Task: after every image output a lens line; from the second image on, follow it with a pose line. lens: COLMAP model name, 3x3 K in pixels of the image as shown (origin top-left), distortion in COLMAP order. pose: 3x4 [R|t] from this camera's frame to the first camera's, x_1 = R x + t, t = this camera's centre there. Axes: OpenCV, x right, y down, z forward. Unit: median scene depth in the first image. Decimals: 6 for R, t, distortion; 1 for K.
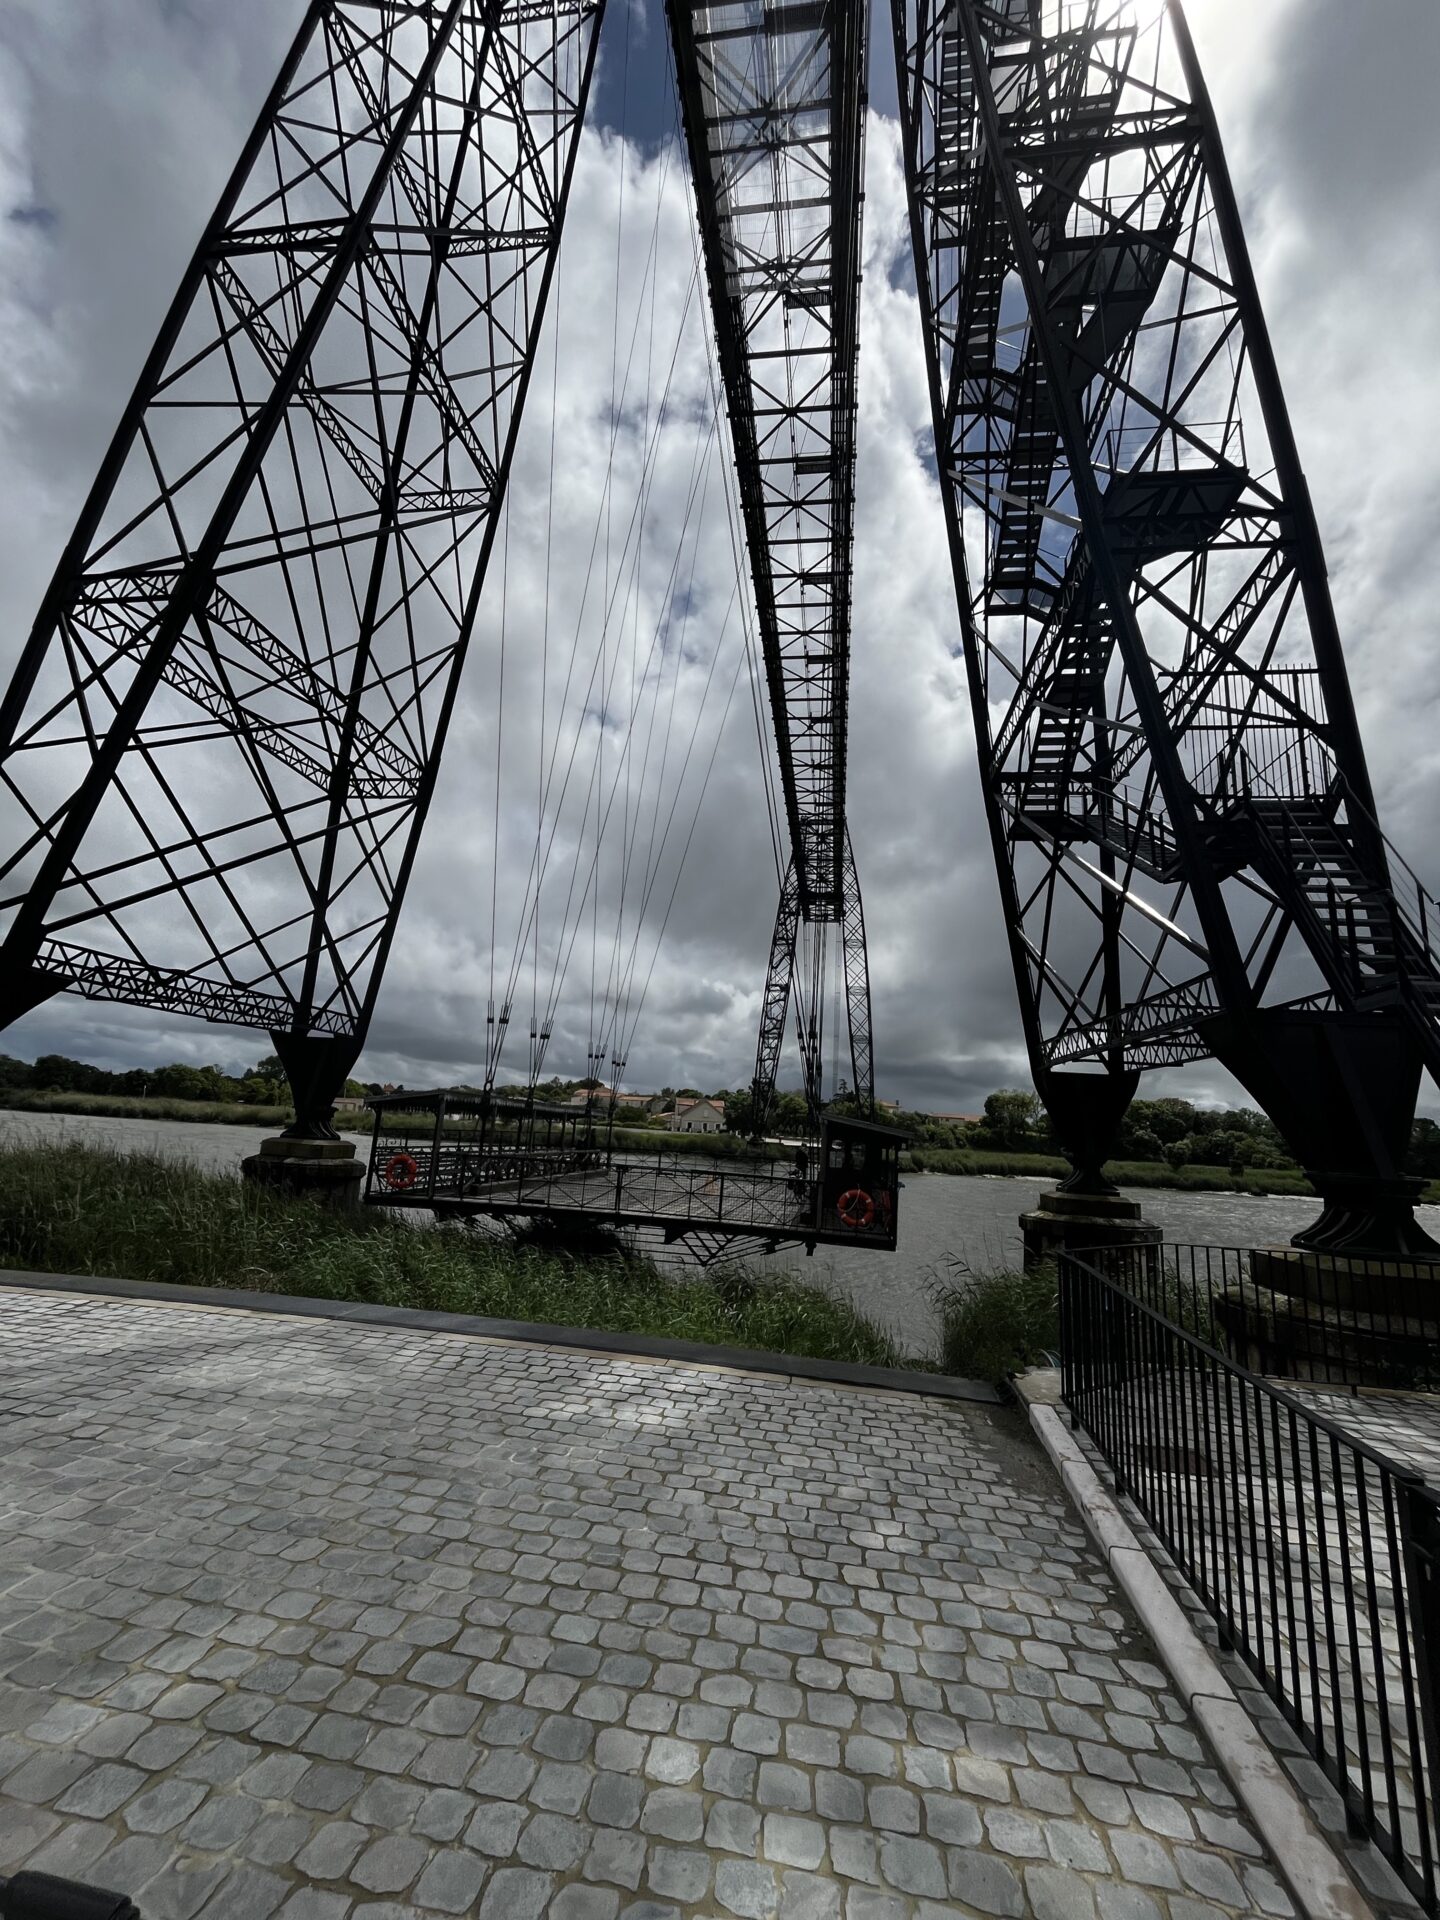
lens RADIAL K [[787.3, 0, 720.9], [0, 787.3, 952.9], [0, 0, 1]] dist [-0.000312, -0.000040]
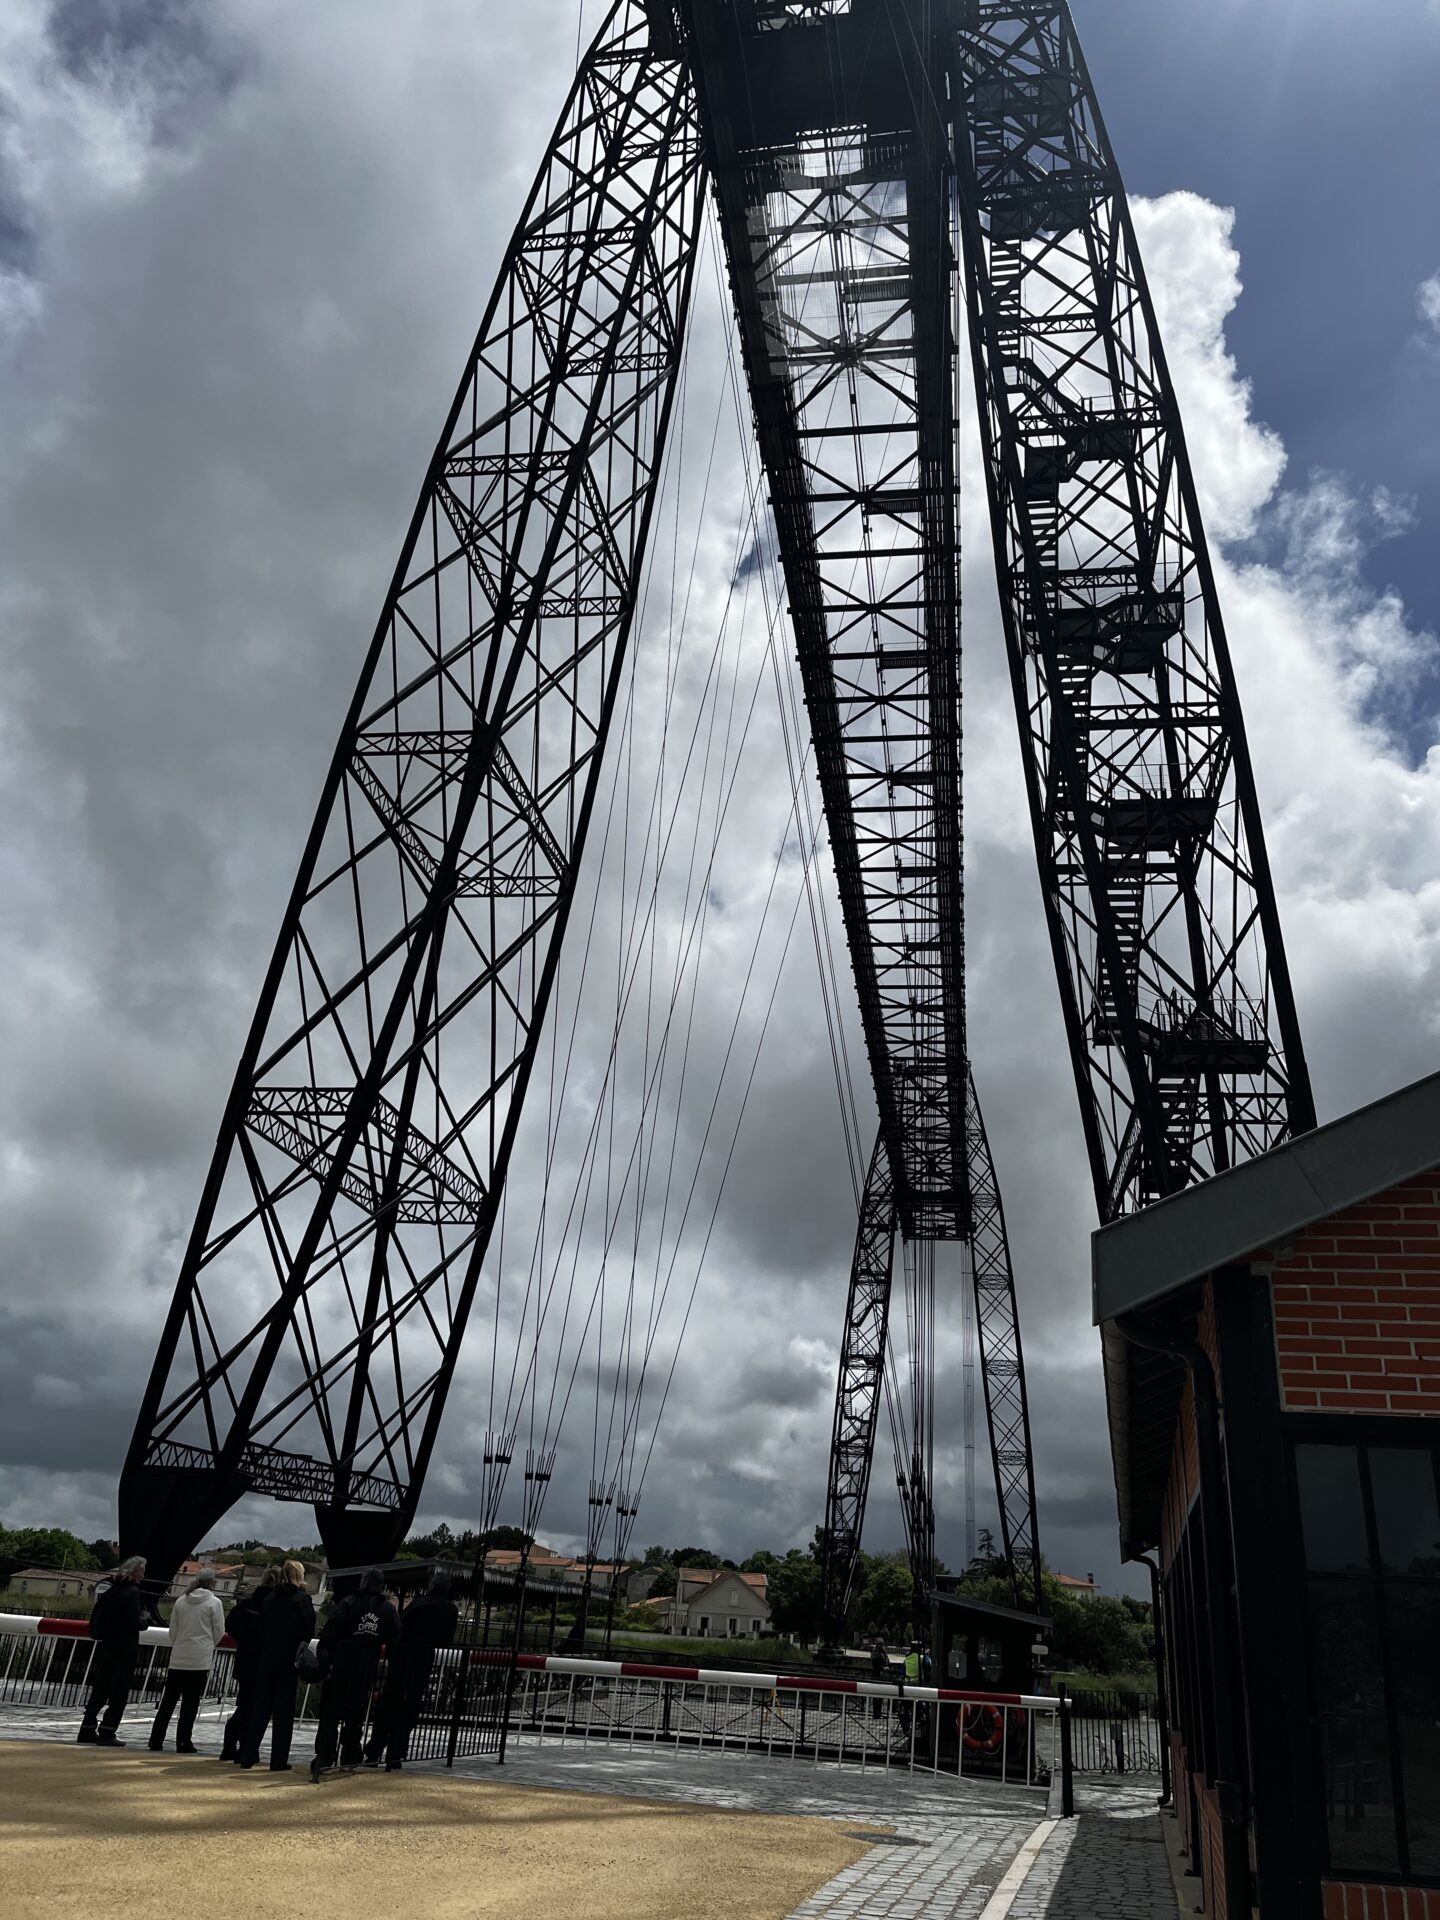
lens RADIAL K [[1433.6, 0, 732.5], [0, 1433.6, 955.2], [0, 0, 1]] dist [0.030500, -0.005669]
pose [[0.999941, -0.004598, -0.009842, -0.025445], [0.002361, 0.976344, -0.216208, -0.046296], [0.010603, 0.216172, 0.976298, -0.214345]]
